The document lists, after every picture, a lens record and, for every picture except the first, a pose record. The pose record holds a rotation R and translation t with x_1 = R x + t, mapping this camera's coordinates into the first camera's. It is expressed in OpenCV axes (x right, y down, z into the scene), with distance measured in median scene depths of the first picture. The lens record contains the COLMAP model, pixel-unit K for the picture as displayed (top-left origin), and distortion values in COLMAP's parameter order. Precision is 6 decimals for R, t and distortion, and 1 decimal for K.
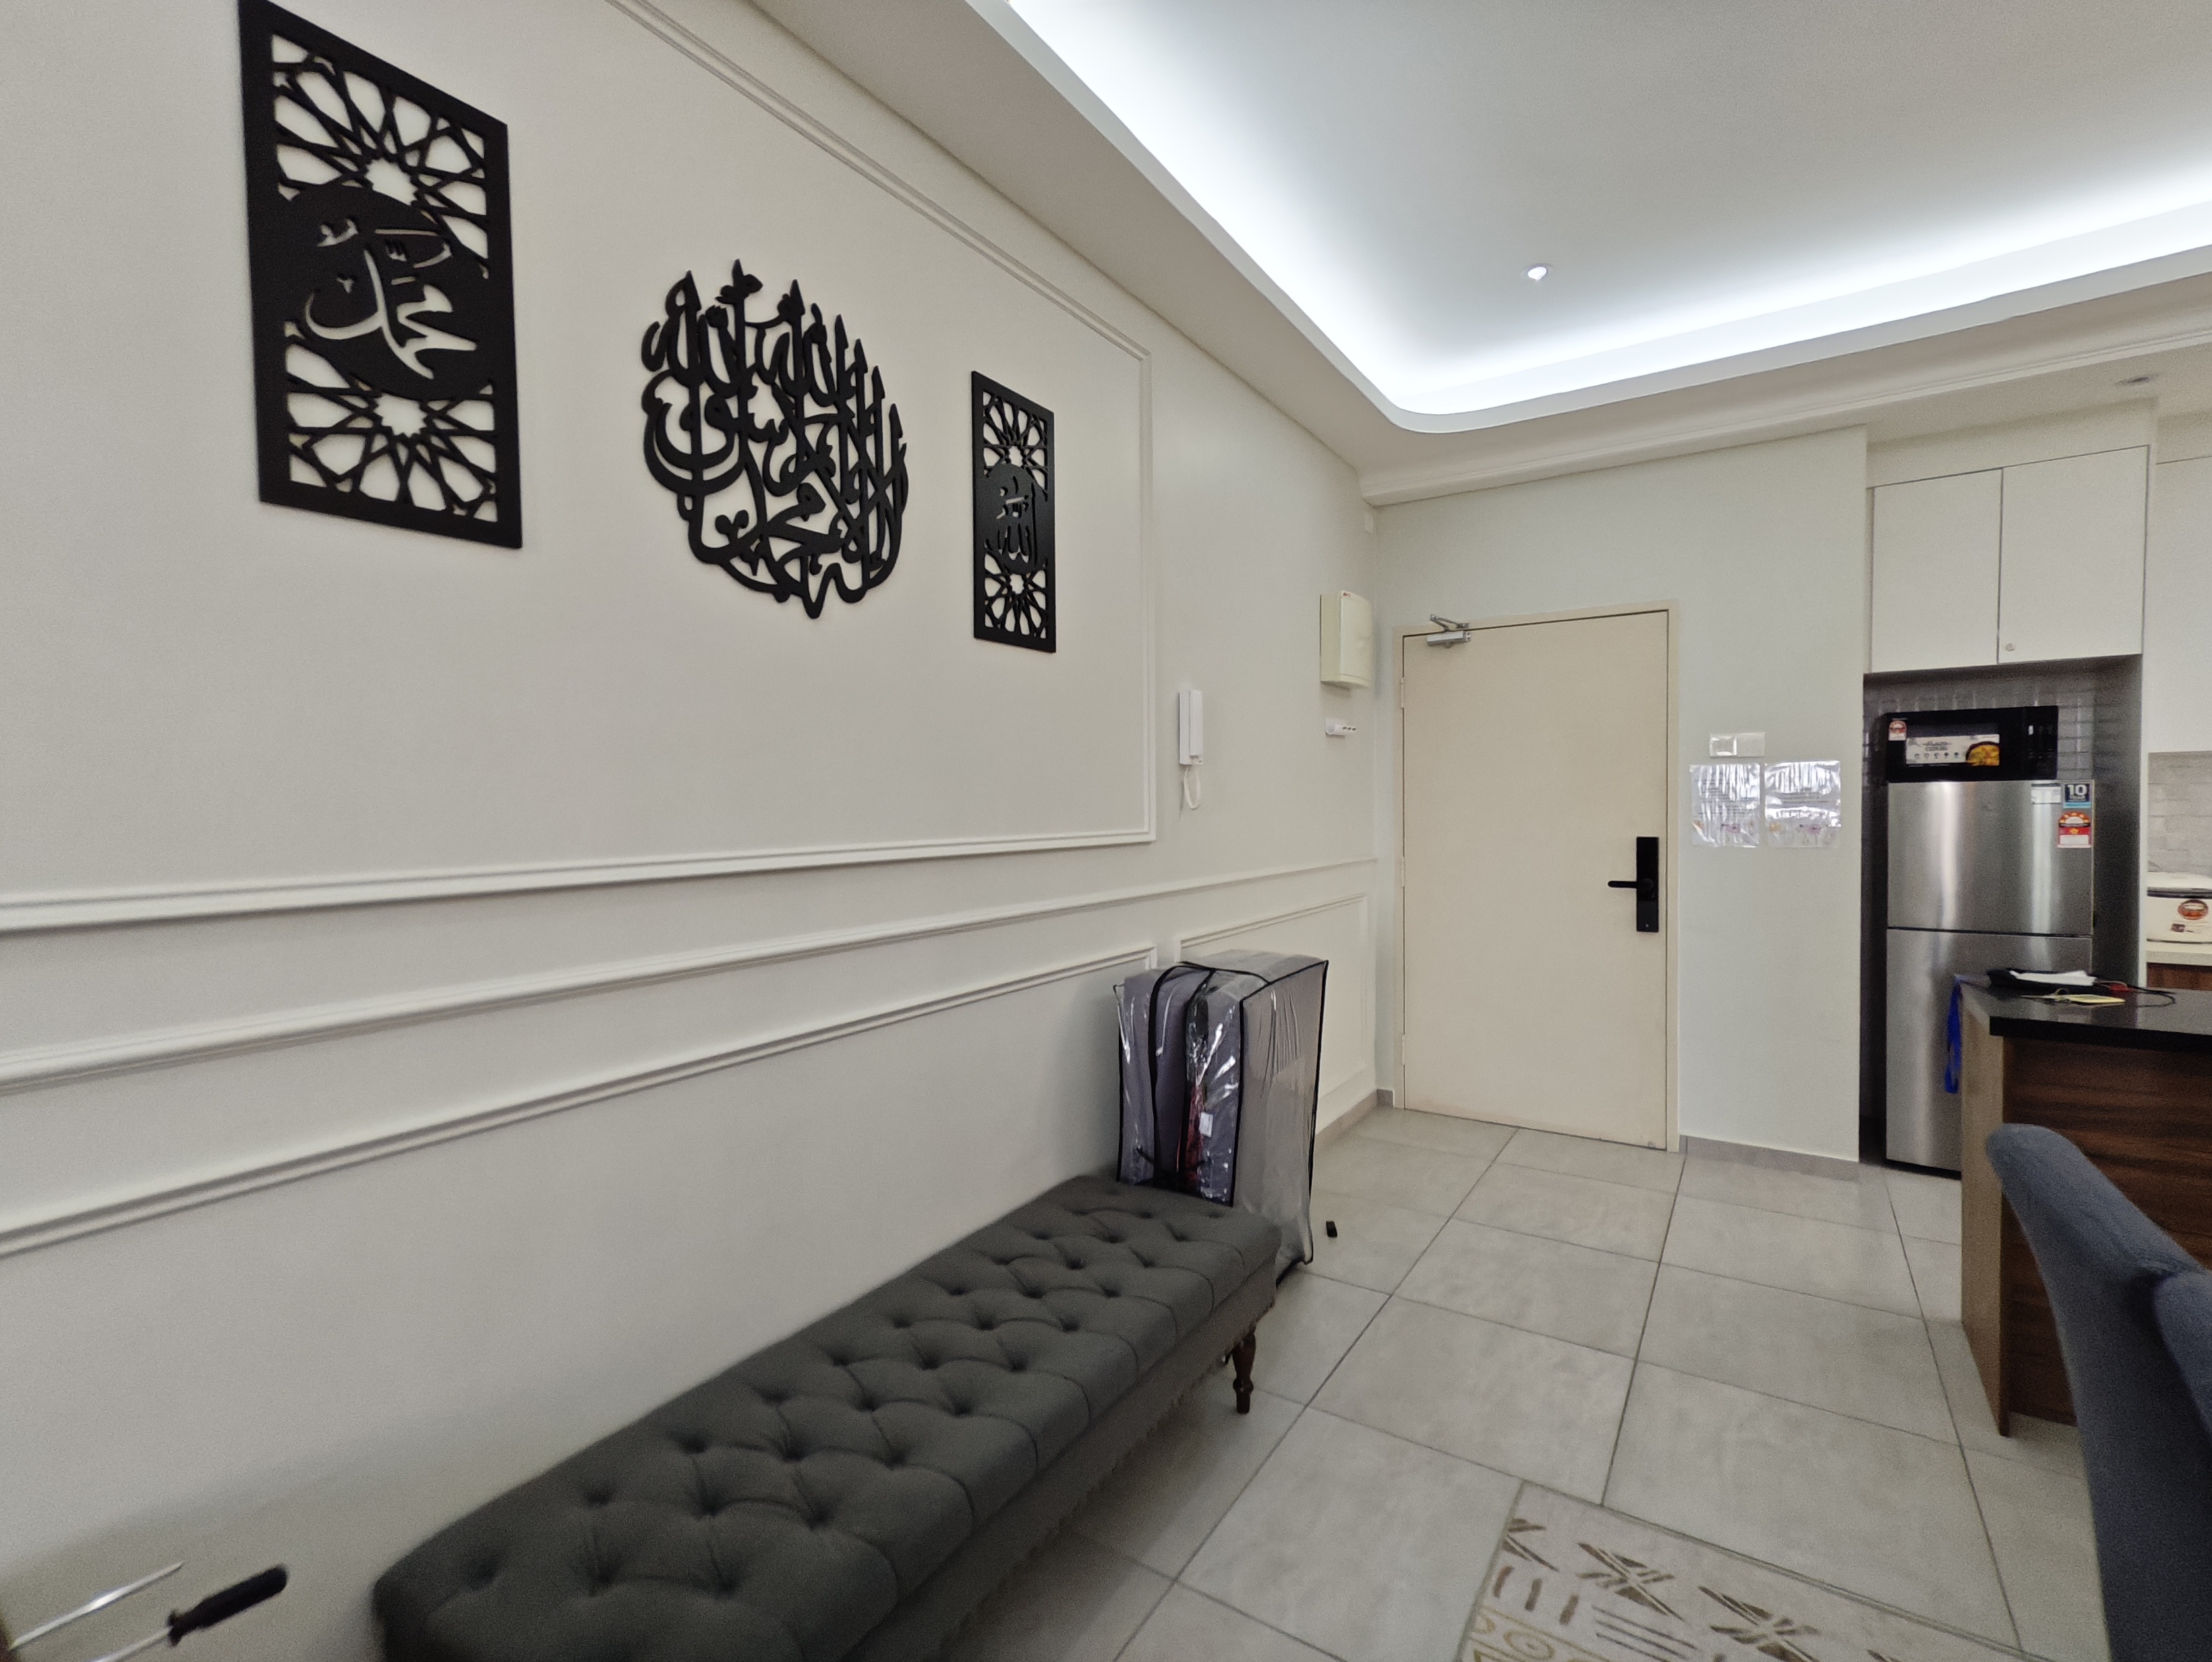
lens RADIAL K [[1009.5, 0, 1104.8], [0, 1009.5, 821.6], [0, 0, 1]] dist [0.000866, 0.001984]
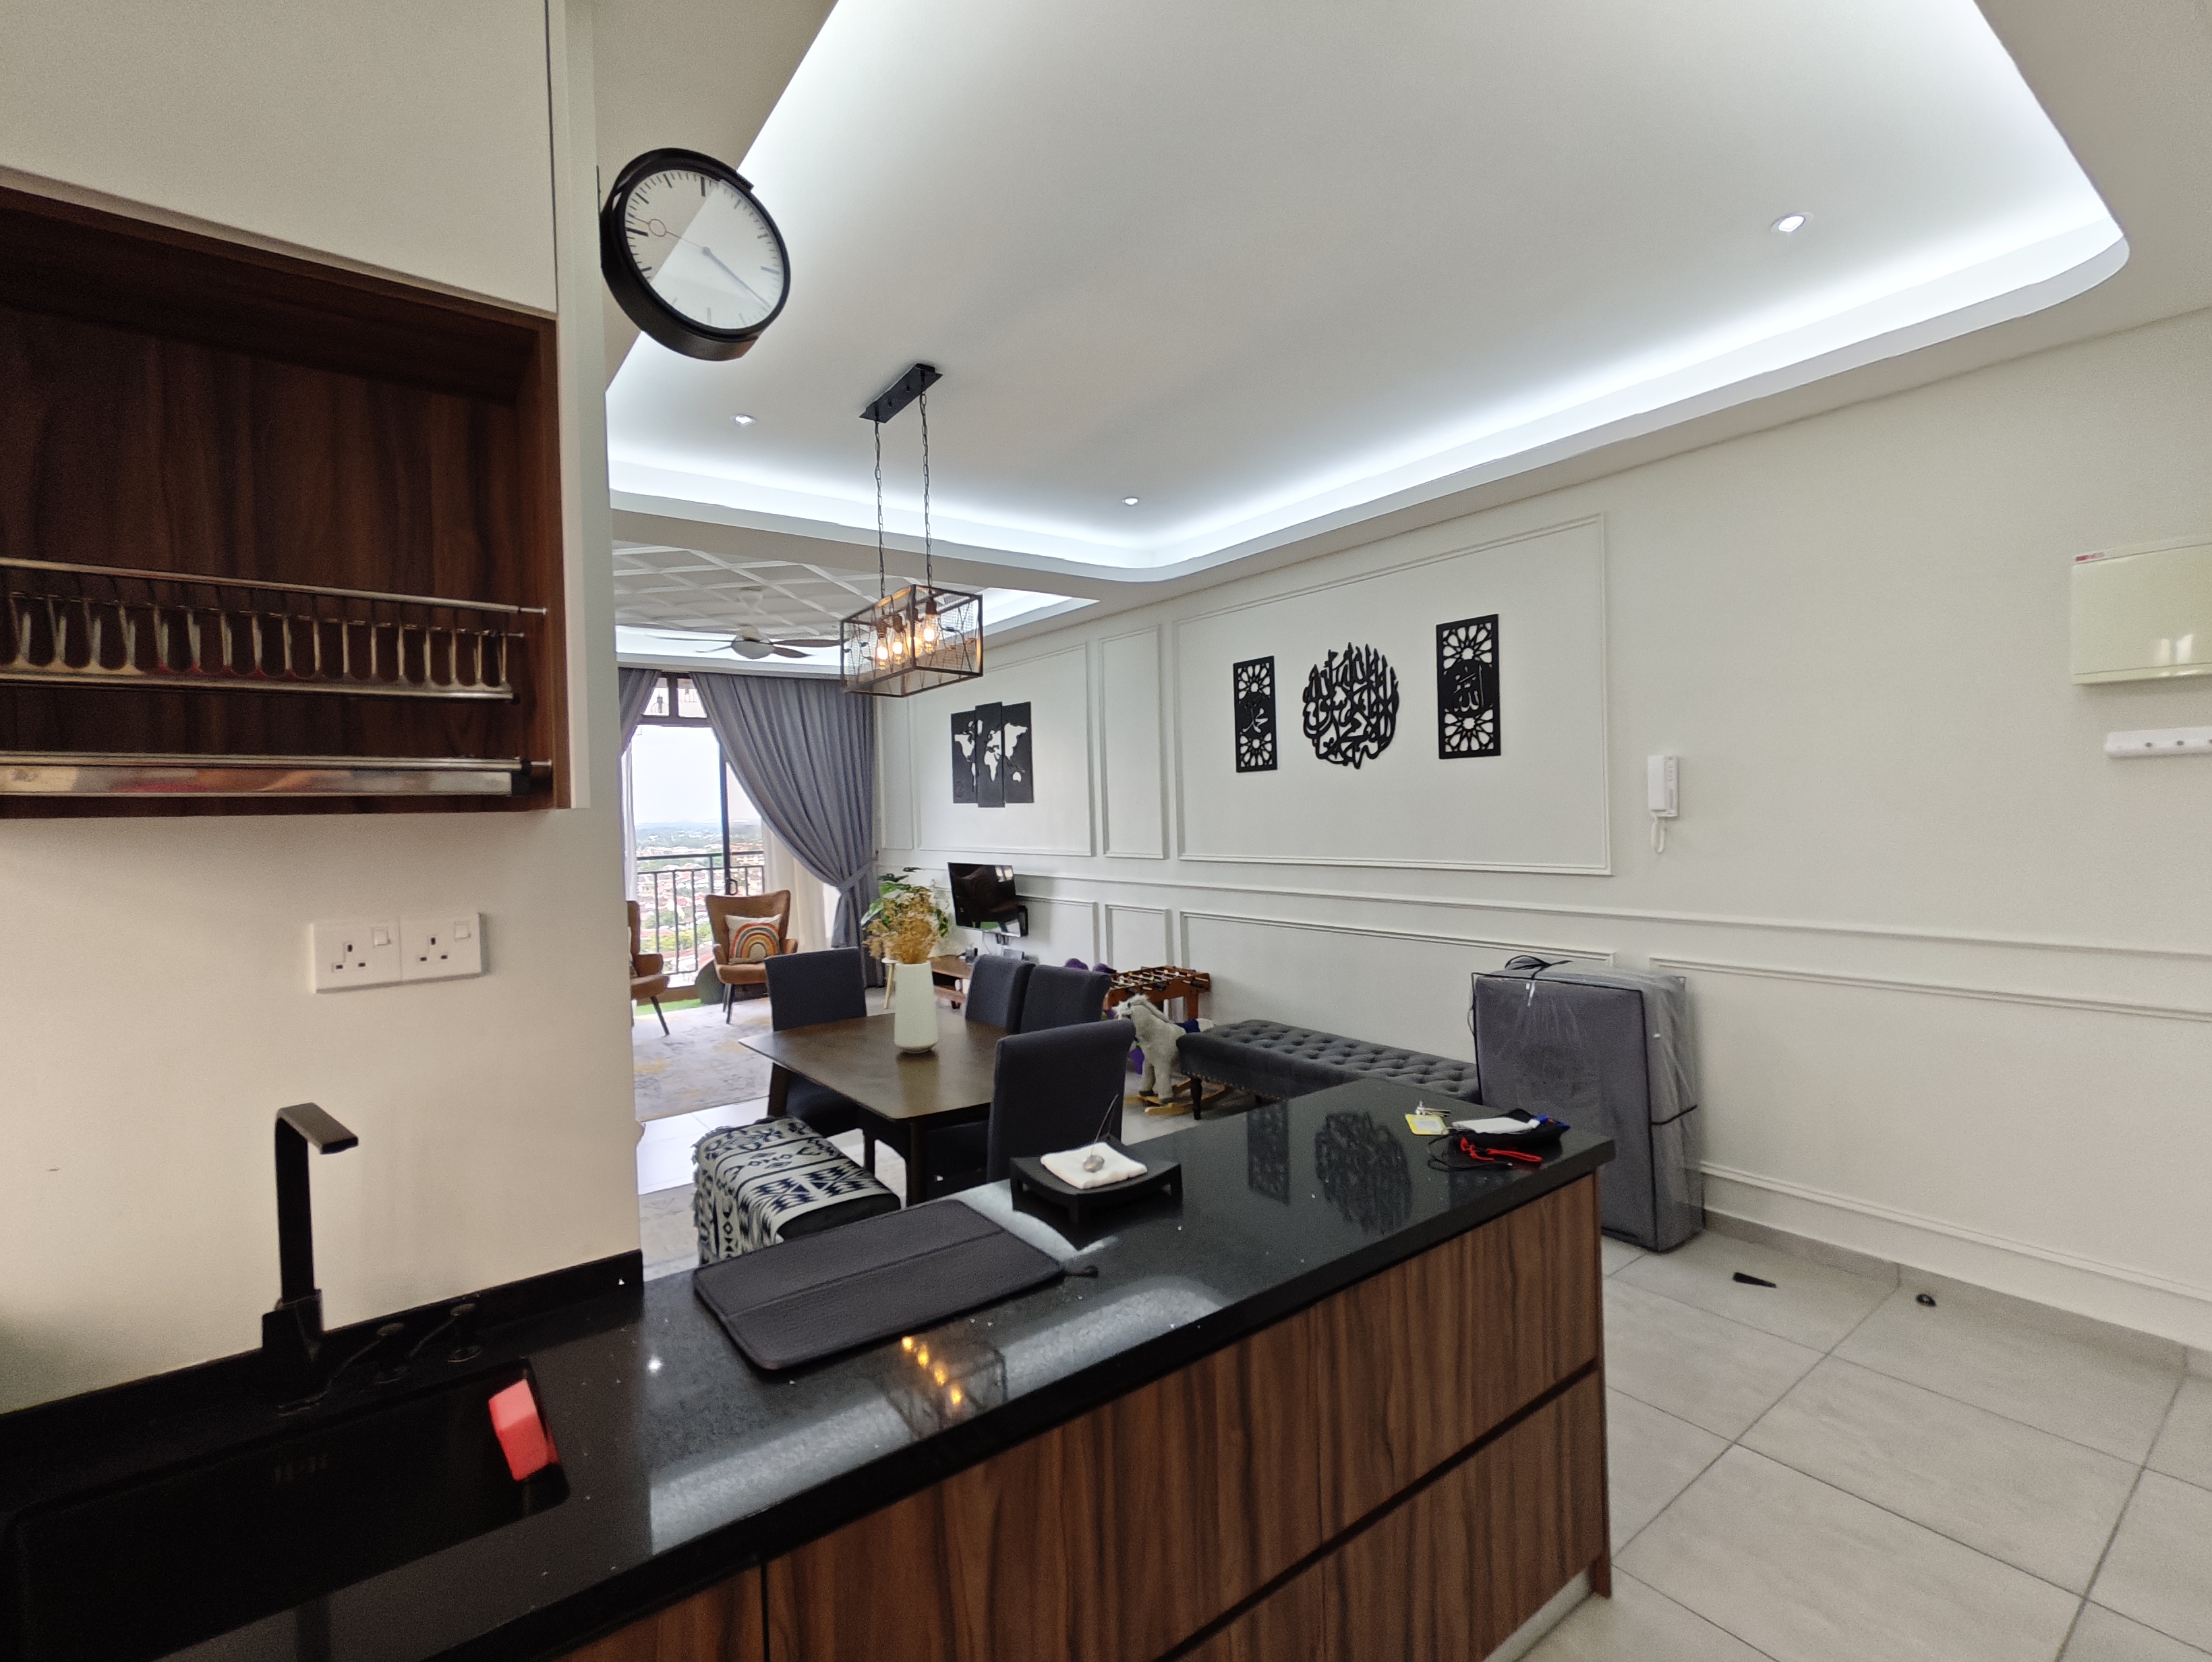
lens RADIAL K [[1009.5, 0, 1107.7], [0, 1009.5, 825.6], [0, 0, 1]] dist [0.000866, 0.001984]
pose [[-0.335317, 0.042944, -0.941126, 1.816946], [0.016473, 0.999075, 0.039719, -0.130877], [0.941961, -0.002184, -0.335714, 0.974516]]
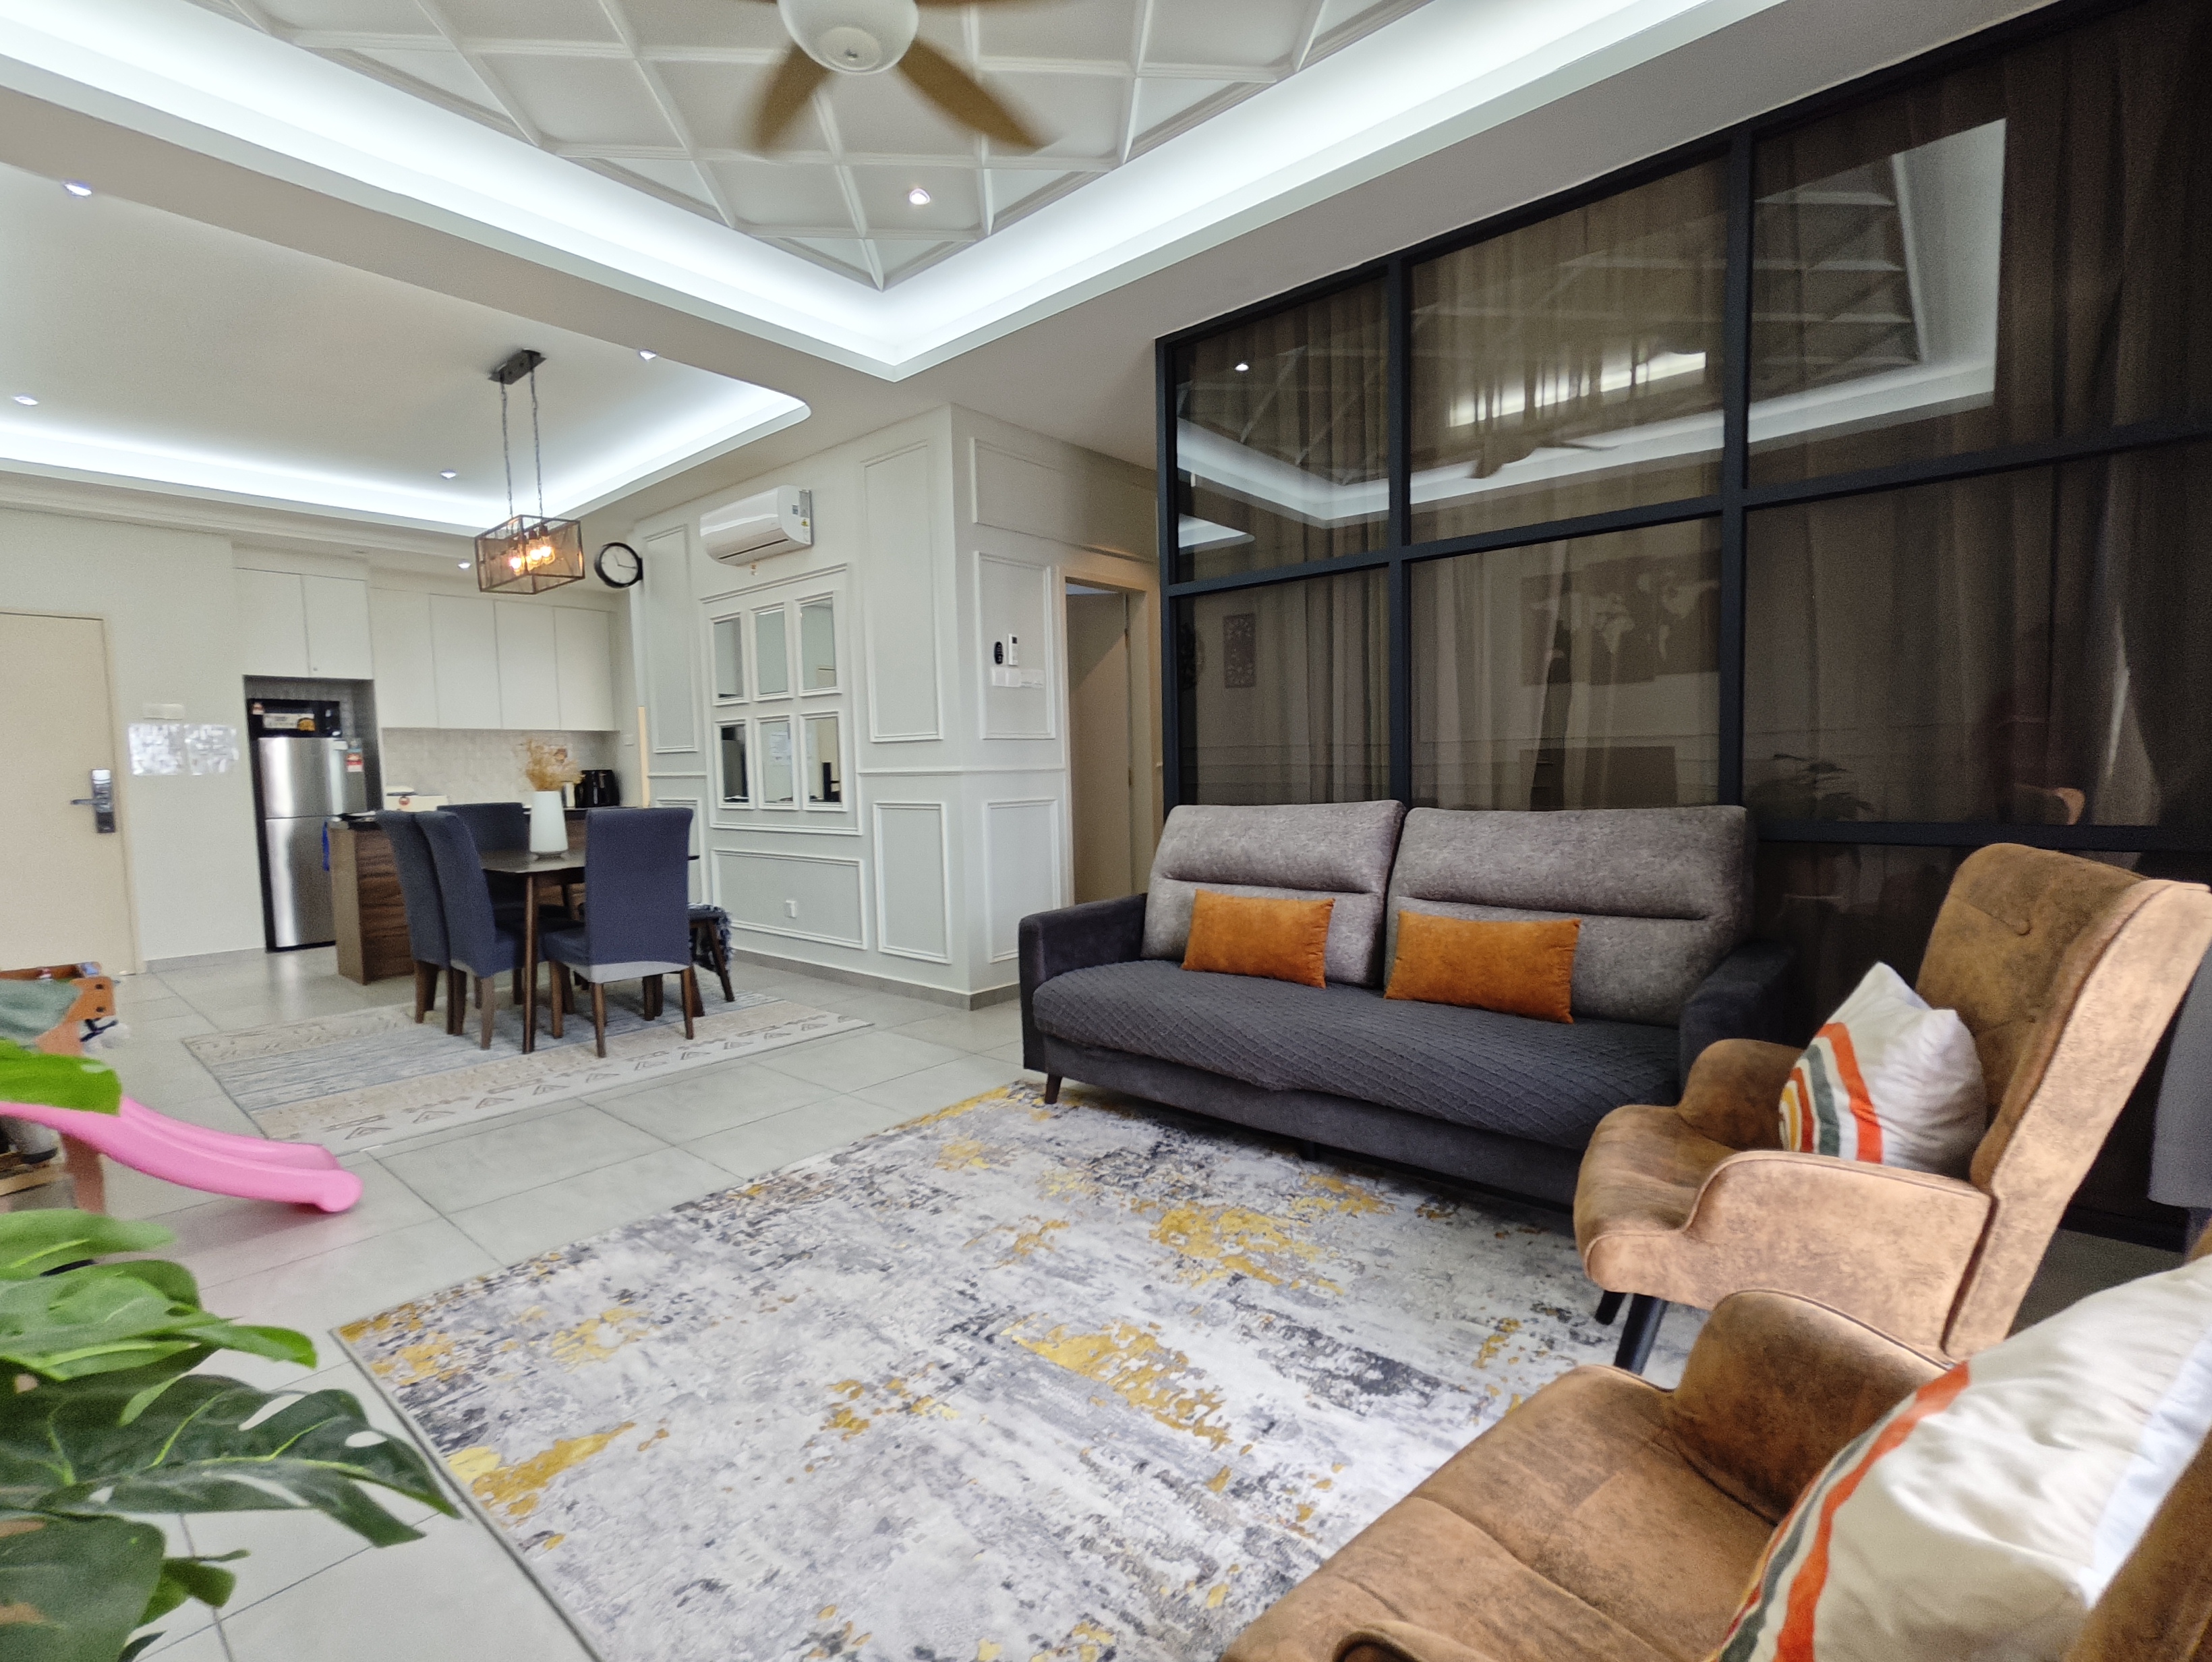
lens RADIAL K [[1009.5, 0, 1120.9], [0, 1009.5, 832.5], [0, 0, 1]] dist [0.000866, 0.001984]
pose [[0.118726, -0.058989, 0.991173, -1.269778], [0.038734, 0.997749, 0.054741, 0.138485], [-0.992171, 0.031893, 0.120743, -1.114701]]
